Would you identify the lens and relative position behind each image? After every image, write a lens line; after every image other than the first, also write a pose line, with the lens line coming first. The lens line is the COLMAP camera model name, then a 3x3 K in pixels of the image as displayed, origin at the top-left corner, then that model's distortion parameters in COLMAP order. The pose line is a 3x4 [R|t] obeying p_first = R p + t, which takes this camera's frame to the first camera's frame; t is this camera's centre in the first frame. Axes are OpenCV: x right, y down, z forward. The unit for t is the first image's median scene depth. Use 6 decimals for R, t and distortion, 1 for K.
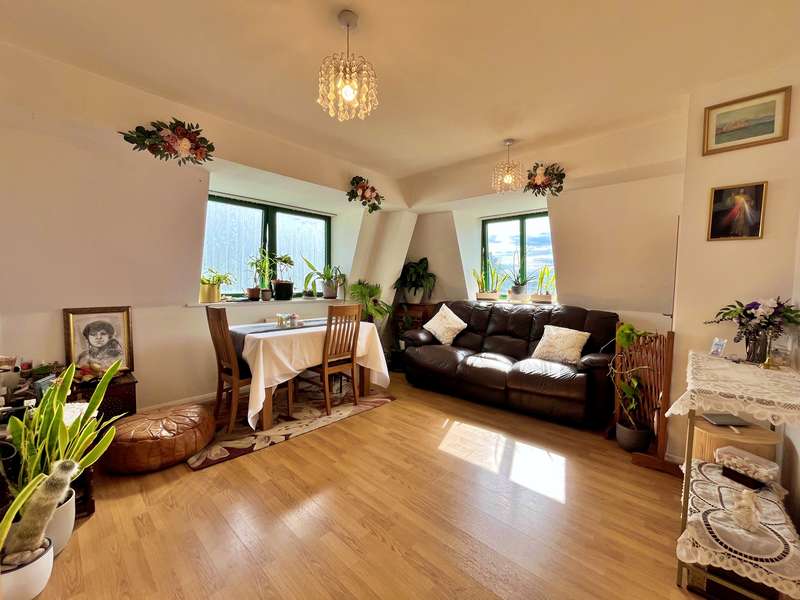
lens RADIAL K [[323.4, 0, 400.0], [0, 323.4, 300.0], [0, 0, 1]] dist [-0.000284, -0.000097]
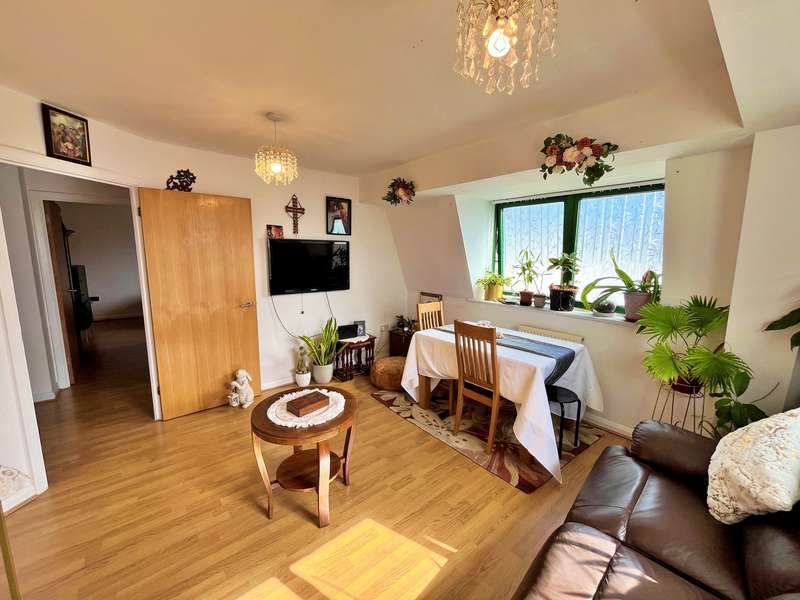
lens RADIAL K [[323.4, 0, 400.0], [0, 323.4, 300.0], [0, 0, 1]] dist [-0.000284, -0.000097]
pose [[-0.121463, 0.134384, -0.983457, 0.657954], [-0.070962, 0.987082, 0.143644, -0.149795], [0.990056, 0.087236, -0.110358, 0.904987]]
